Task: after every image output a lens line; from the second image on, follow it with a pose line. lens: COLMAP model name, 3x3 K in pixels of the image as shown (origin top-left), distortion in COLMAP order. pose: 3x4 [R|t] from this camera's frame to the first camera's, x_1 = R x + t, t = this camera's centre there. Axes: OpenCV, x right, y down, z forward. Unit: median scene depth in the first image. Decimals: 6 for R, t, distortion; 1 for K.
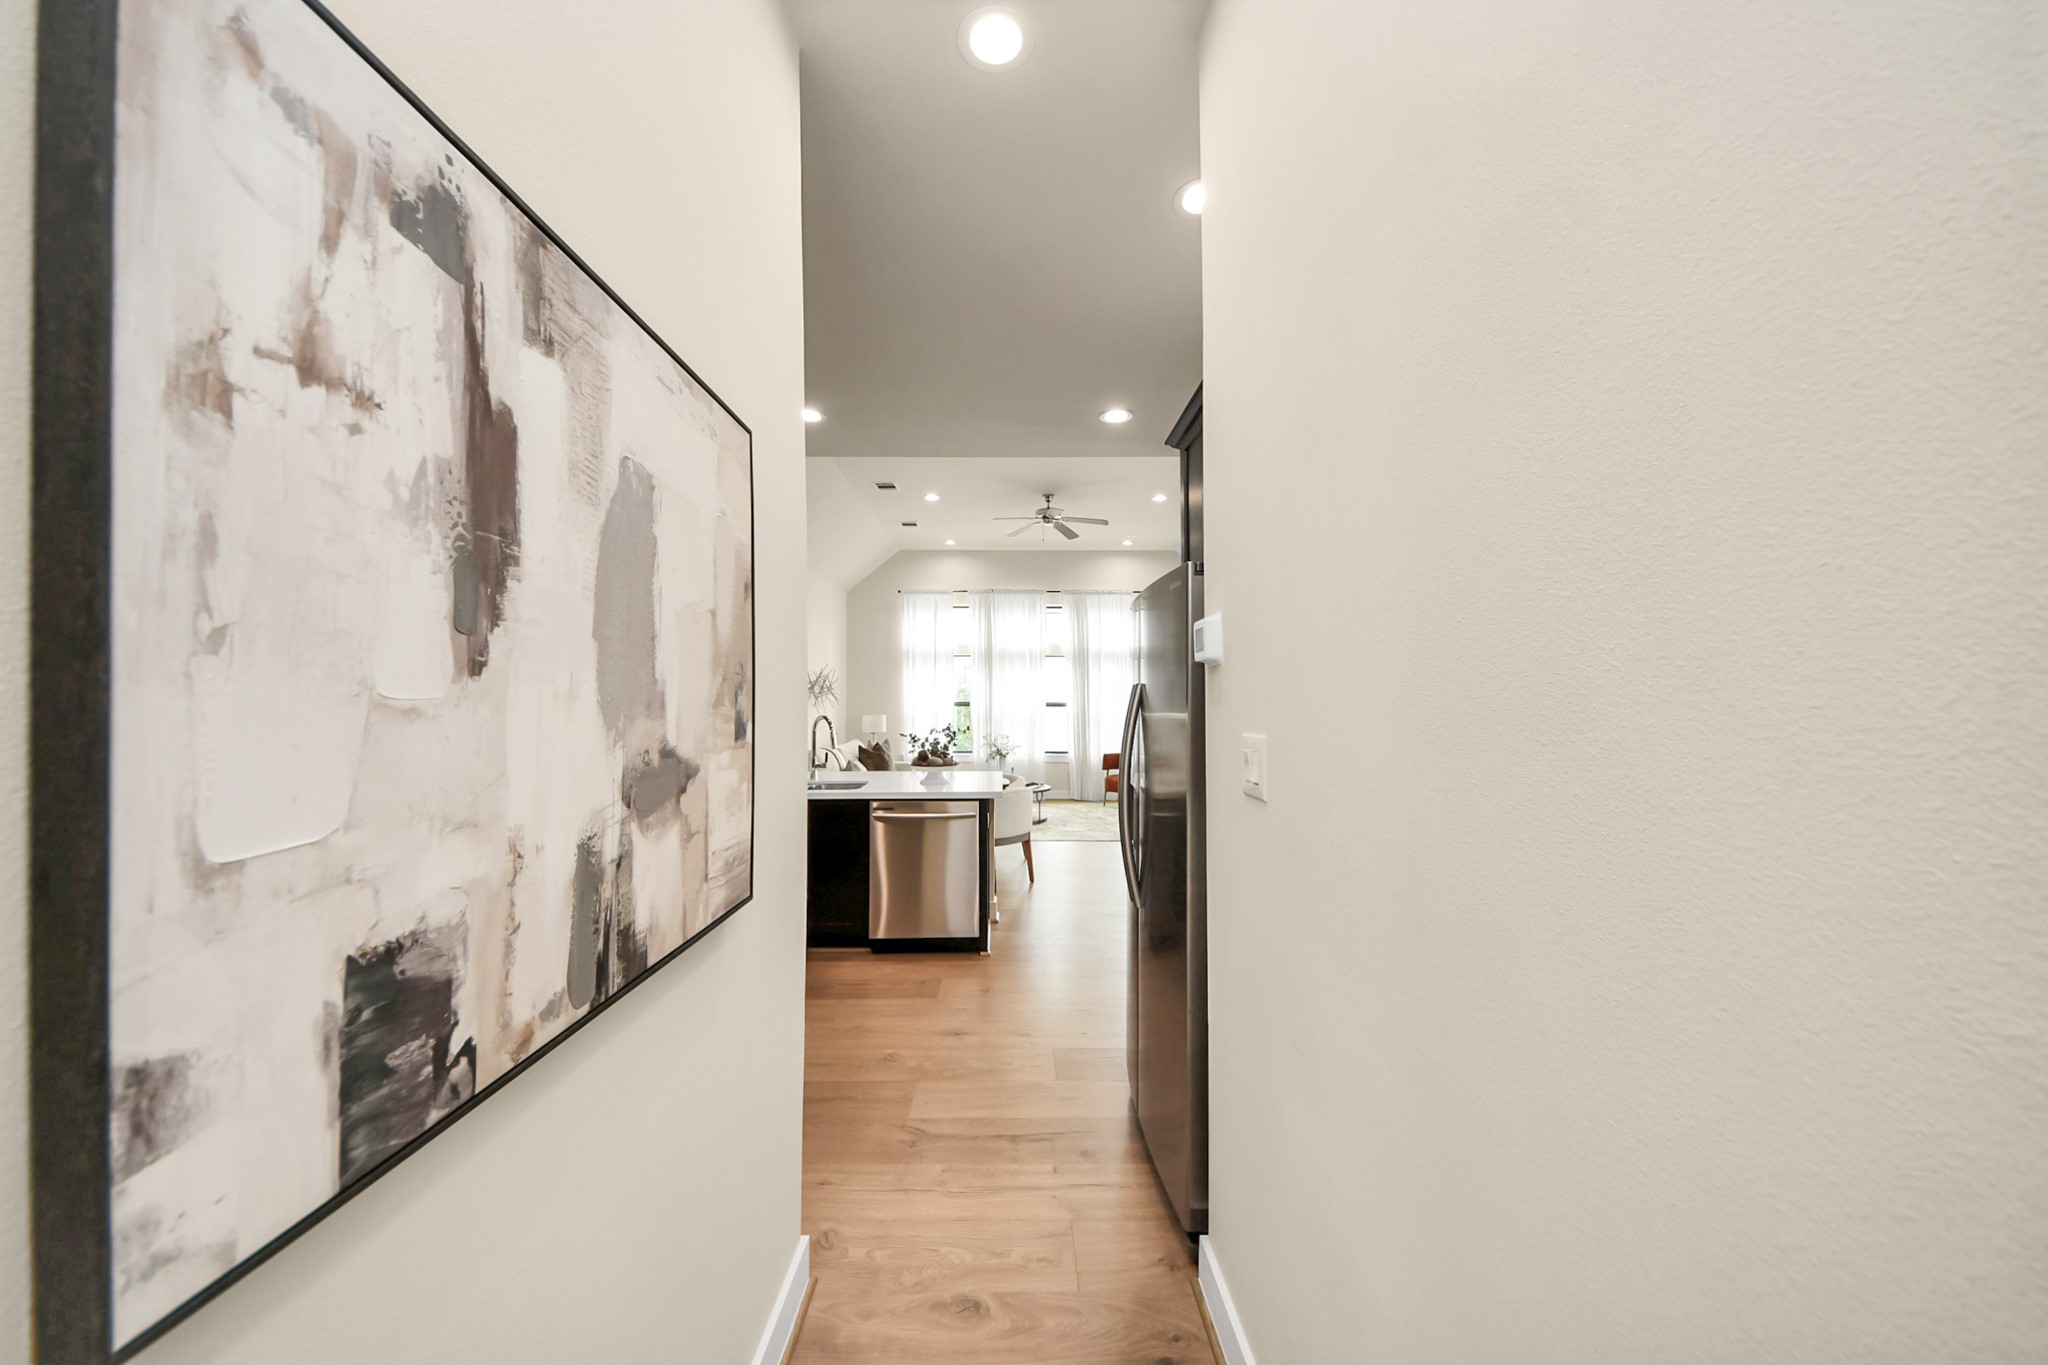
lens RADIAL K [[734.2, 0, 1015.5], [0, 734.2, 685.9], [0, 0, 1]] dist [-0.008792, -0.005478]
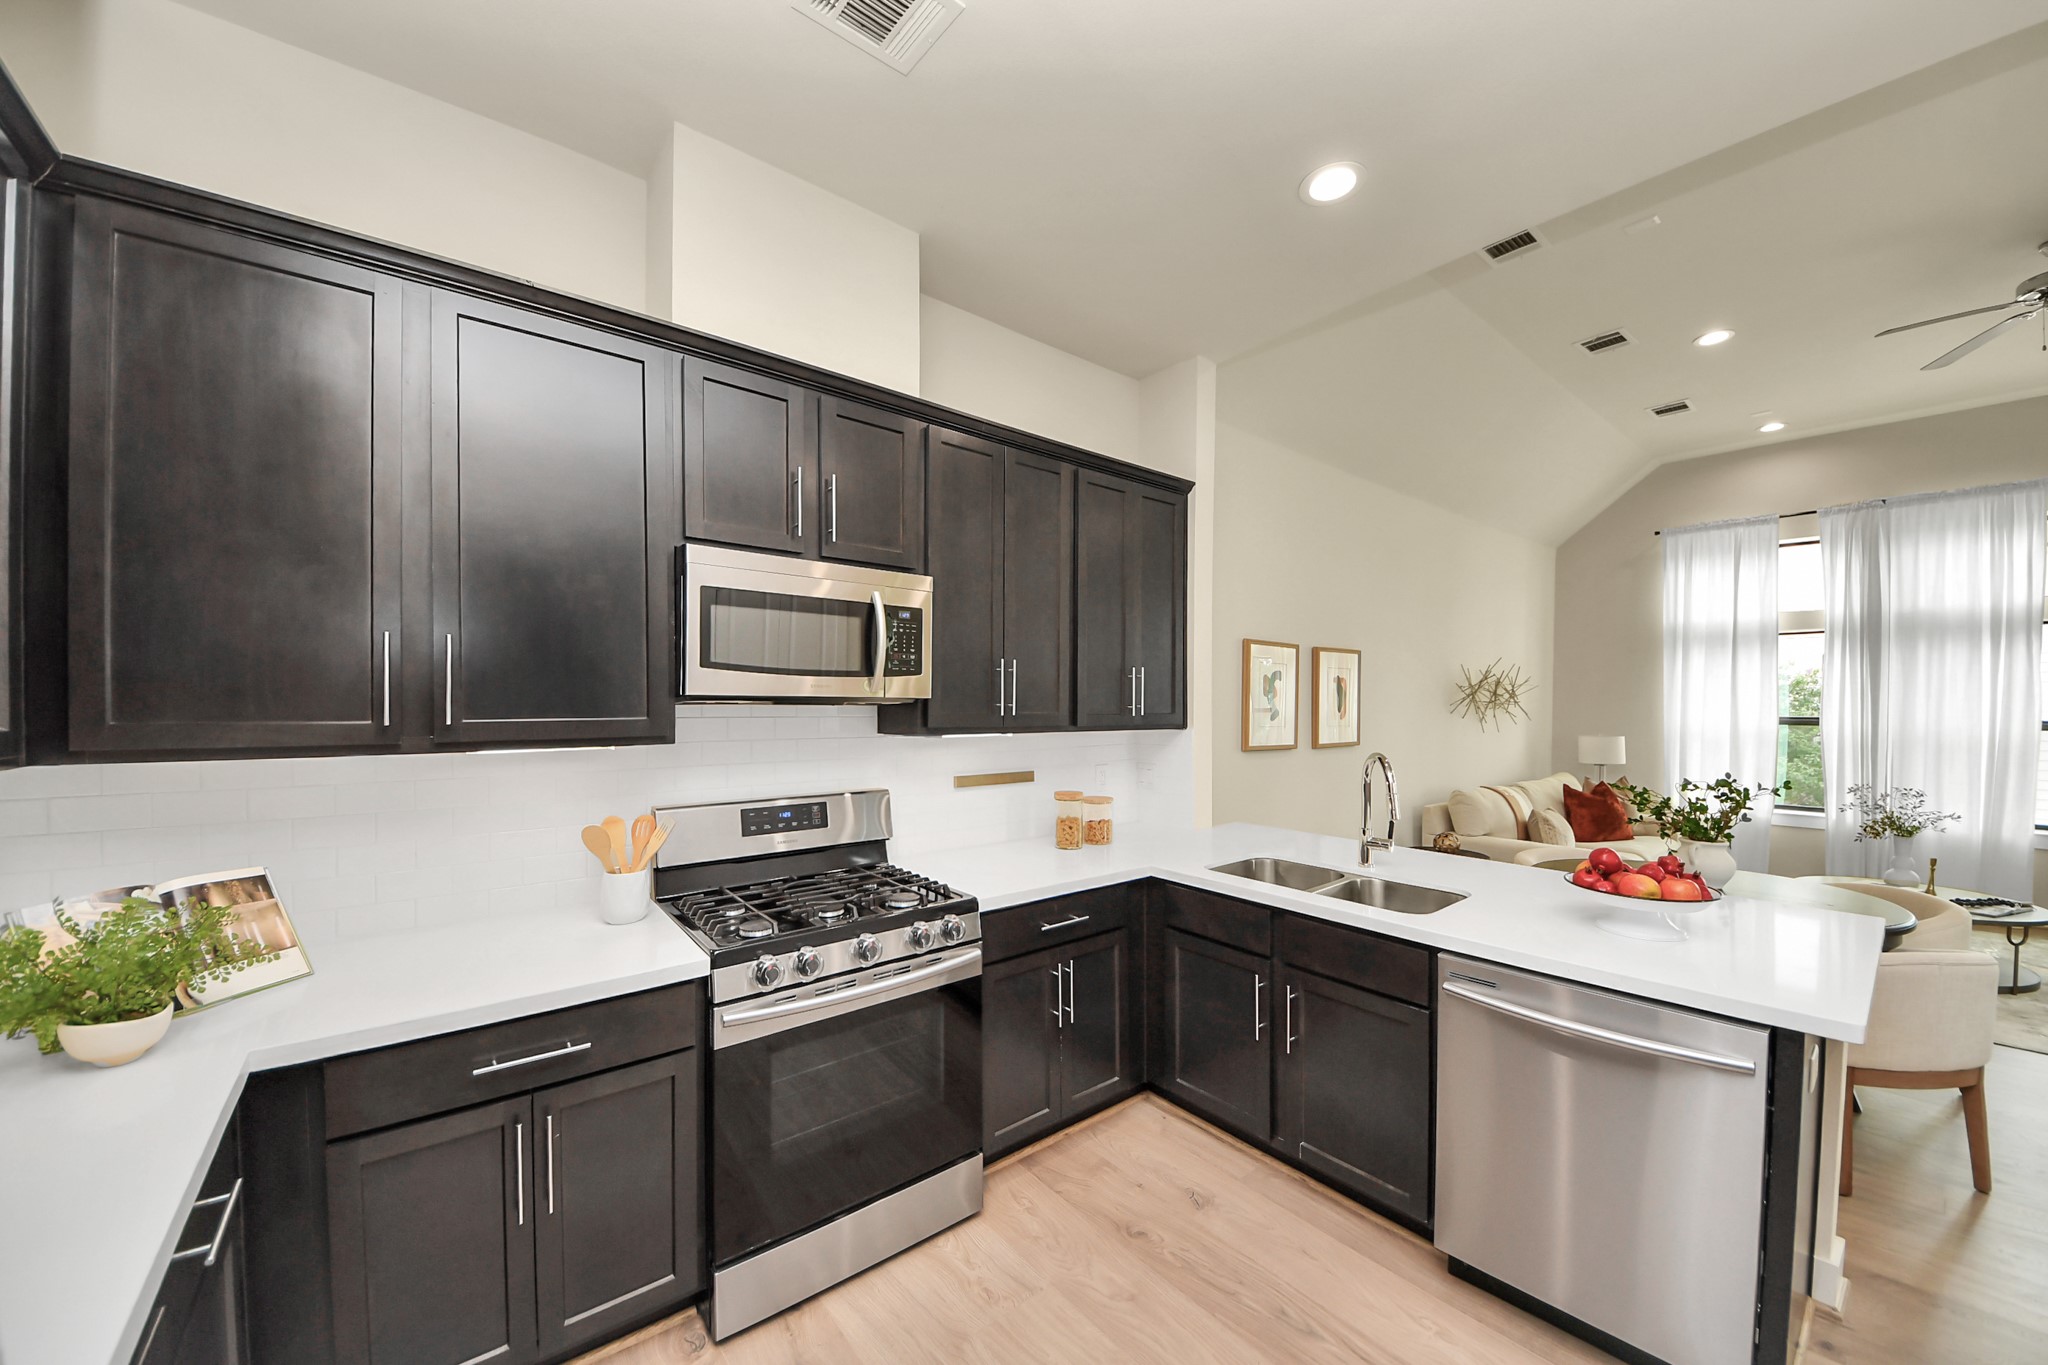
lens RADIAL K [[734.2, 0, 1009.6], [0, 734.2, 714.7], [0, 0, 1]] dist [-0.008792, -0.005478]
pose [[0.602824, 0.017704, -0.797678, 0.000644], [0.011887, 0.999444, 0.031165, -0.003876], [0.797786, -0.028269, 0.602278, 0.221256]]
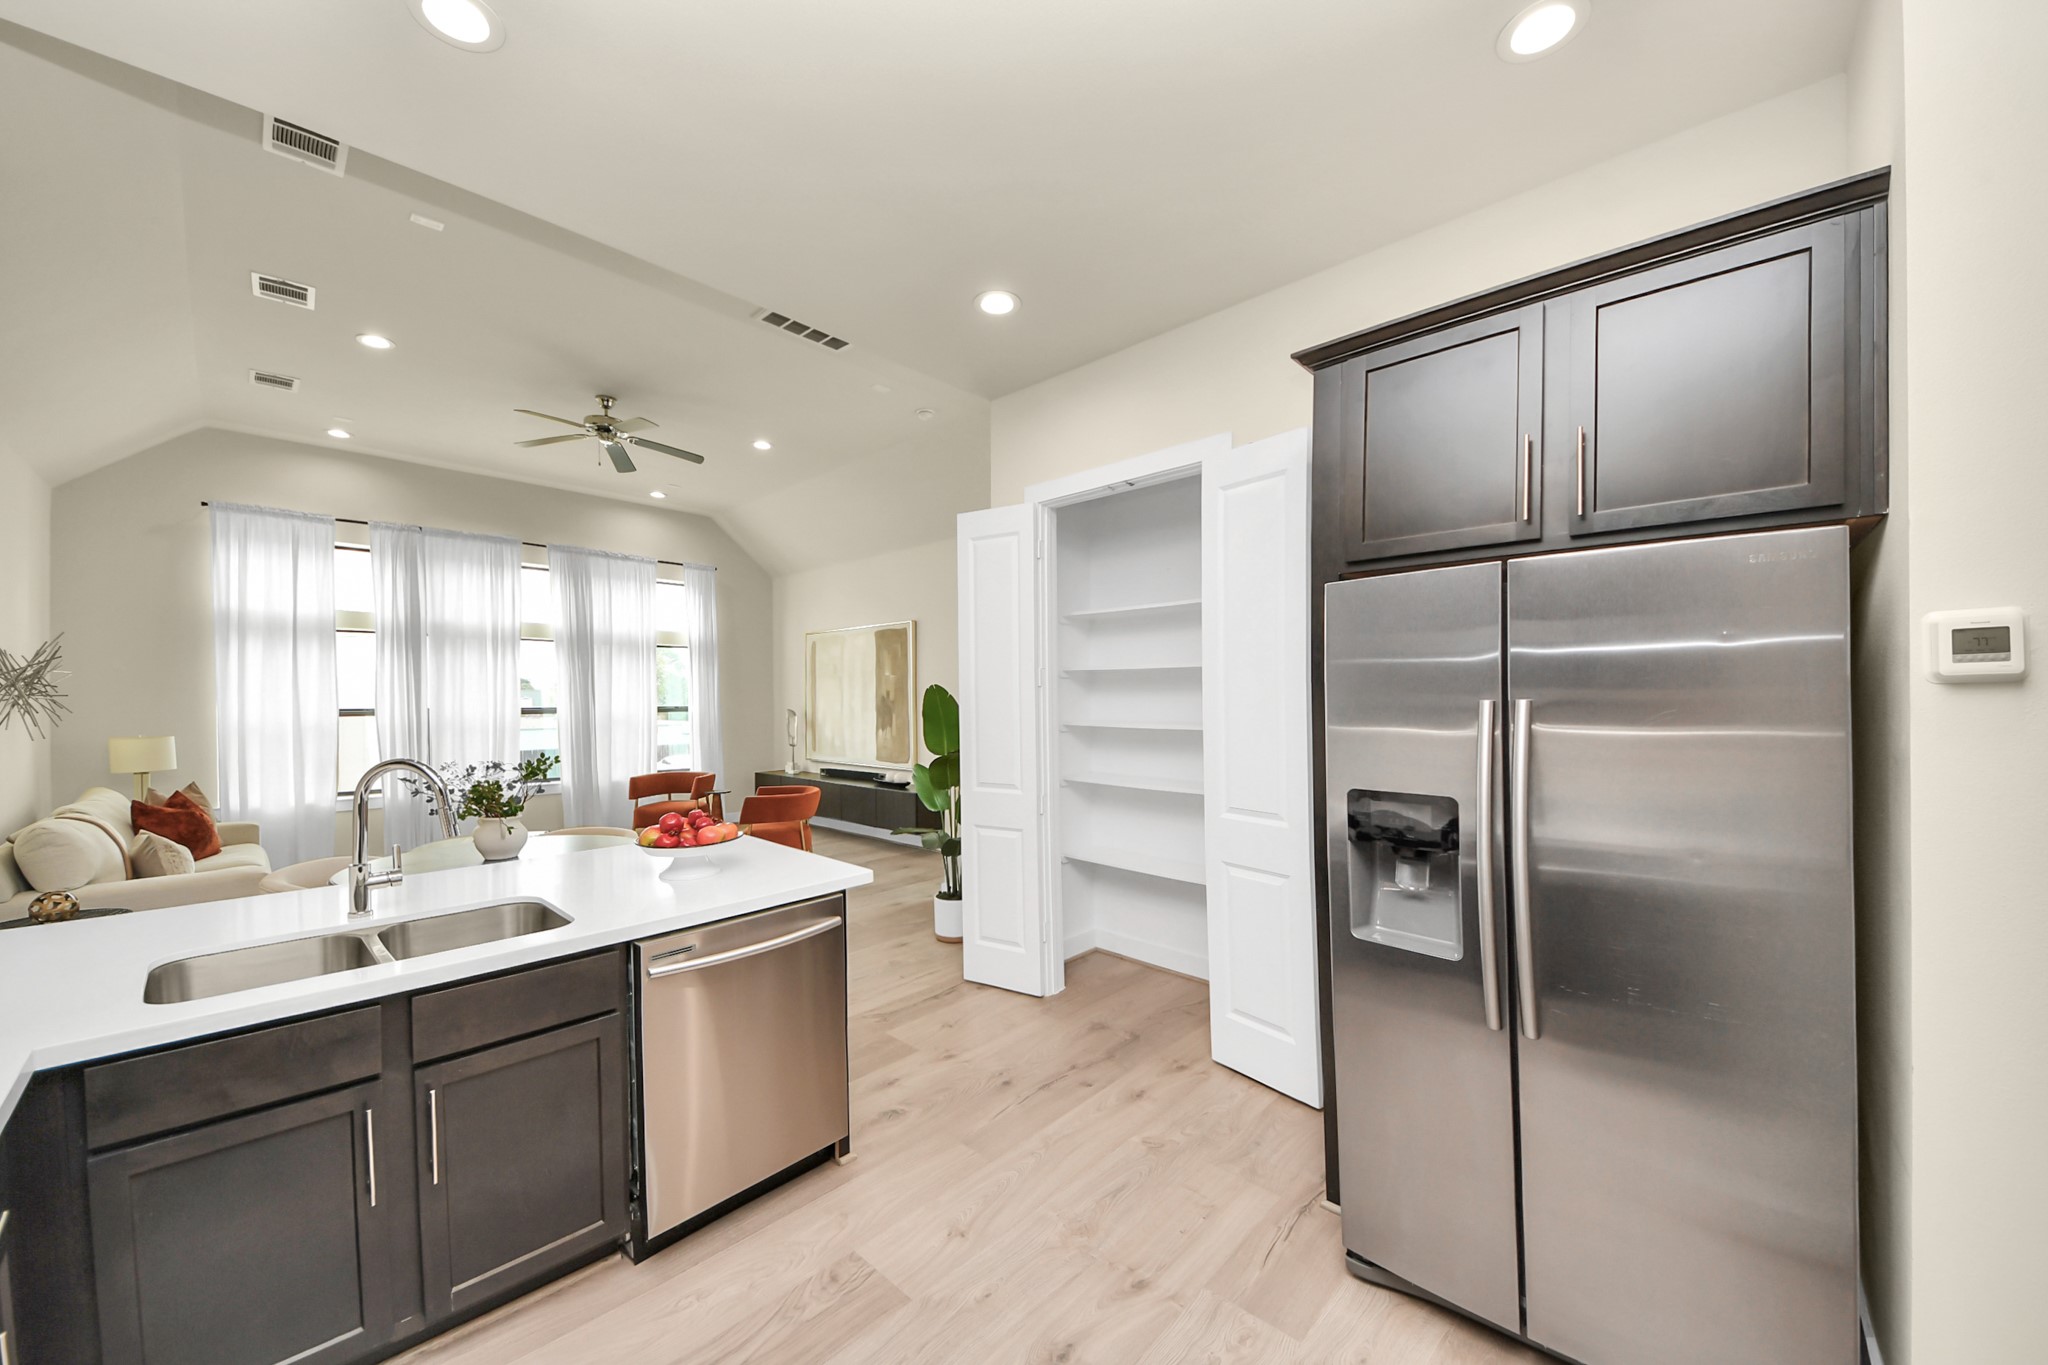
lens RADIAL K [[734.2, 0, 1022.4], [0, 734.2, 701.4], [0, 0, 1]] dist [-0.008792, -0.005478]
pose [[0.671749, -0.007662, 0.740739, -0.158322], [-0.011590, 0.999715, 0.020852, -0.002930], [-0.740688, -0.022592, 0.671469, 0.222234]]
